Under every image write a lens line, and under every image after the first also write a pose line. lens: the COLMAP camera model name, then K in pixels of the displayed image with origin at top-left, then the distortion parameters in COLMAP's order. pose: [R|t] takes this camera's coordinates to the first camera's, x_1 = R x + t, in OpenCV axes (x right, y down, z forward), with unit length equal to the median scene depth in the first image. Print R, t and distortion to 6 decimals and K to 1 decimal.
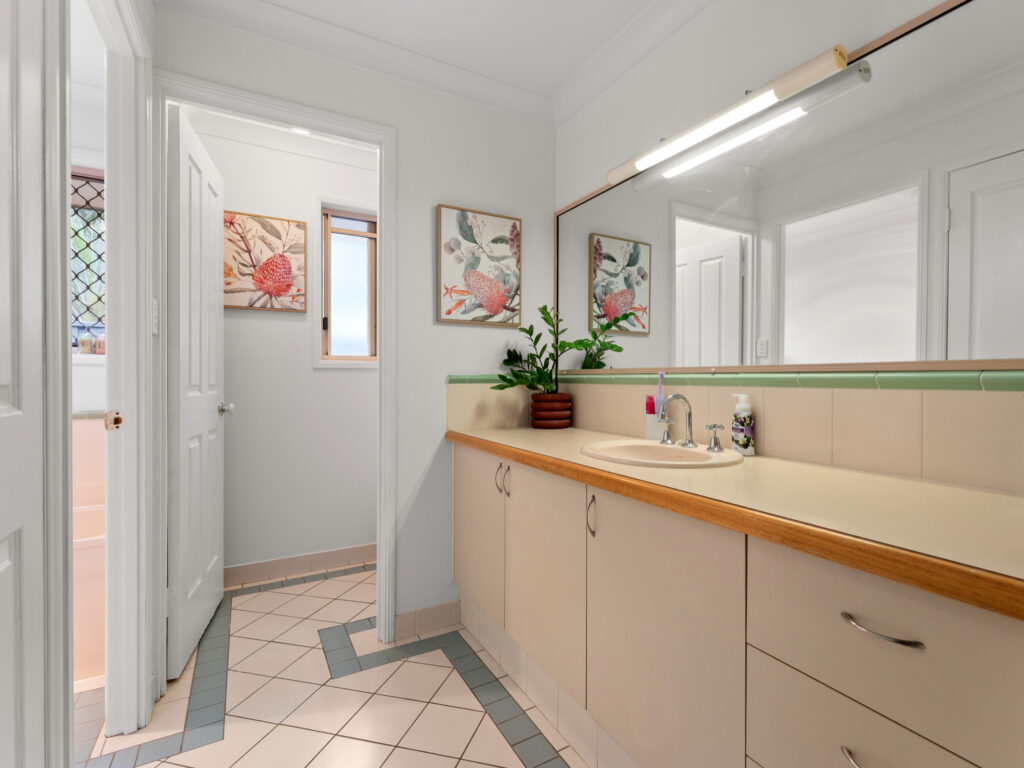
lens RADIAL K [[465.2, 0, 510.2], [0, 465.2, 369.7], [0, 0, 1]] dist [-0.000759, 0.000461]
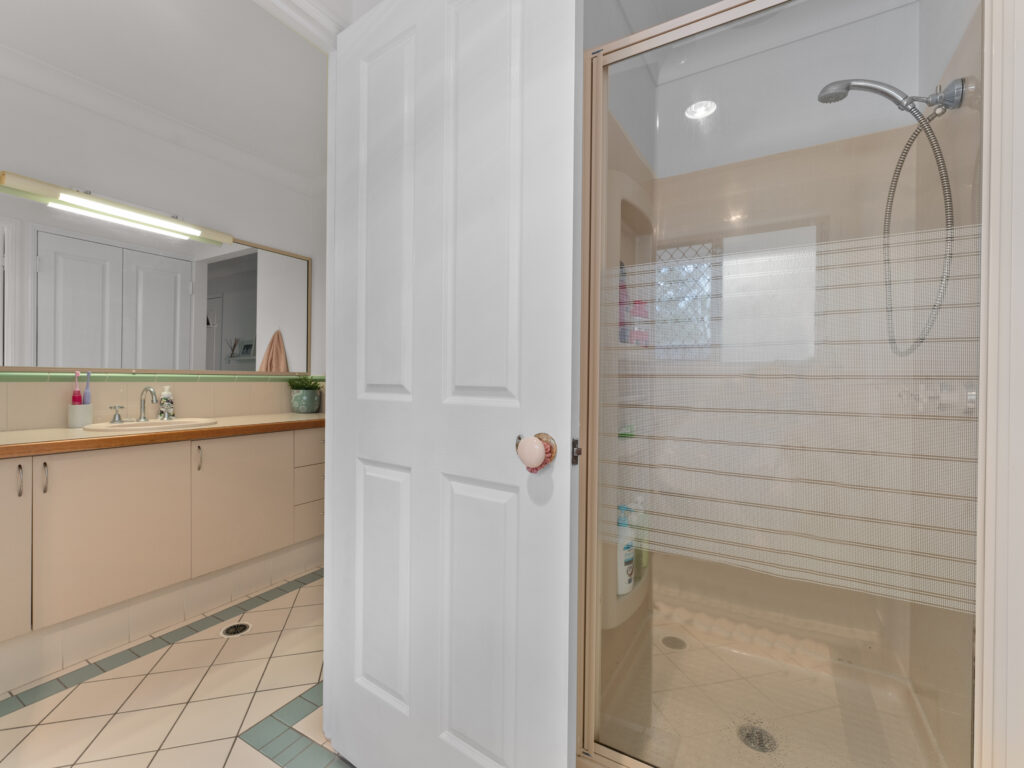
lens RADIAL K [[465.2, 0, 510.2], [0, 465.2, 369.7], [0, 0, 1]] dist [-0.000759, 0.000461]
pose [[-0.509045, 0.011797, 0.860659, -1.384990], [-0.021757, 0.999410, -0.026567, 0.008529], [-0.860465, -0.032249, -0.508488, 0.645455]]
